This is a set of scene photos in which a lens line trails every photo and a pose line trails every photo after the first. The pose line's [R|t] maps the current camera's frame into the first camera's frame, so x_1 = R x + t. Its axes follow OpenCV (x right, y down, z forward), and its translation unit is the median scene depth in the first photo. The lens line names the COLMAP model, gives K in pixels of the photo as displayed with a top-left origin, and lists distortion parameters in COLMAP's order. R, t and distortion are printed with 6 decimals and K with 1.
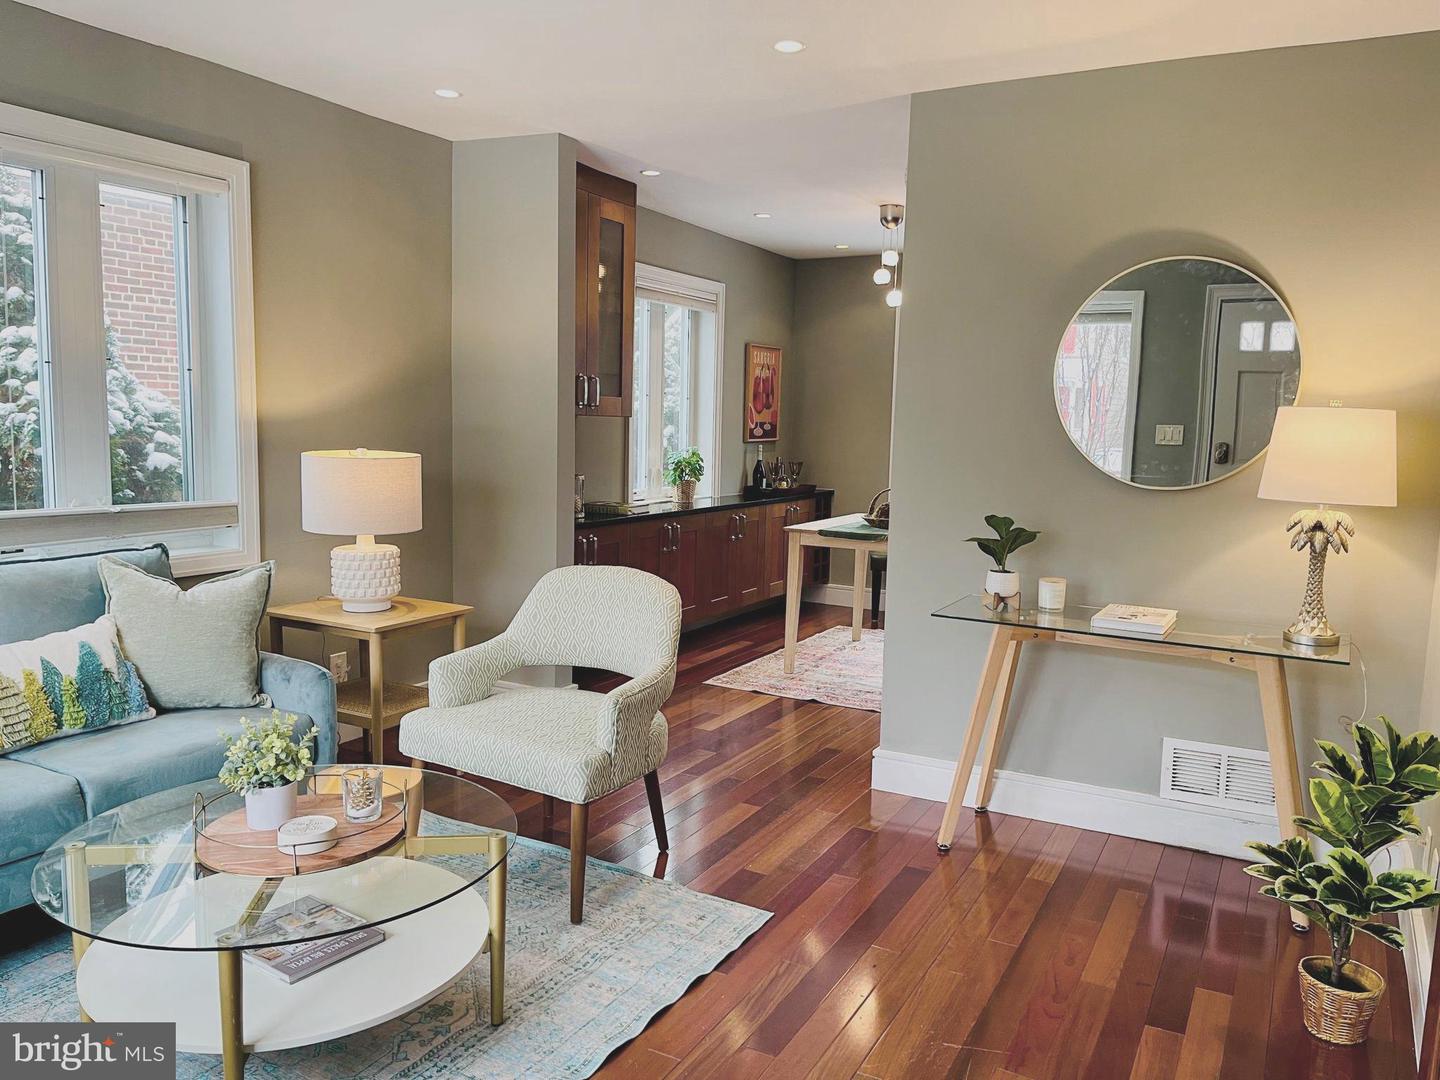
lens RADIAL K [[1085.5, 0, 727.8], [0, 1085.5, 546.3], [0, 0, 1]] dist [0.067598, -0.087000]
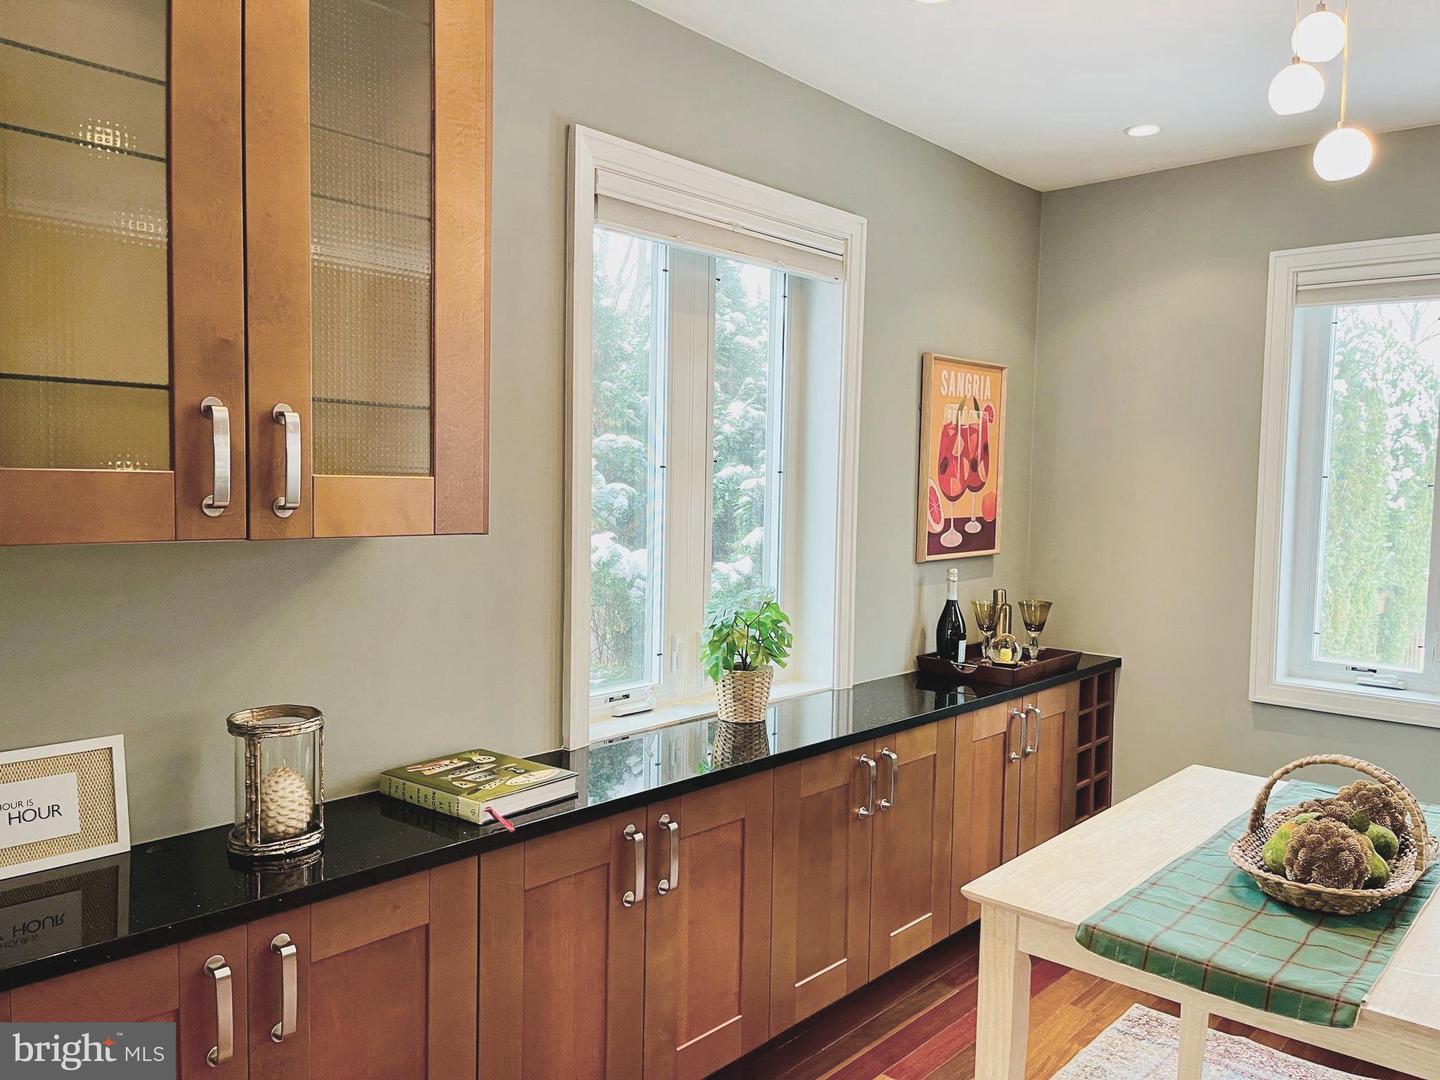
lens RADIAL K [[1085.5, 0, 726.0], [0, 1085.5, 540.1], [0, 0, 1]] dist [0.067598, -0.087000]
pose [[0.971776, 0.008917, -0.235735, 0.091815], [-0.024845, 0.997596, -0.064684, -0.147998], [0.234592, 0.068715, 0.969662, 1.063229]]
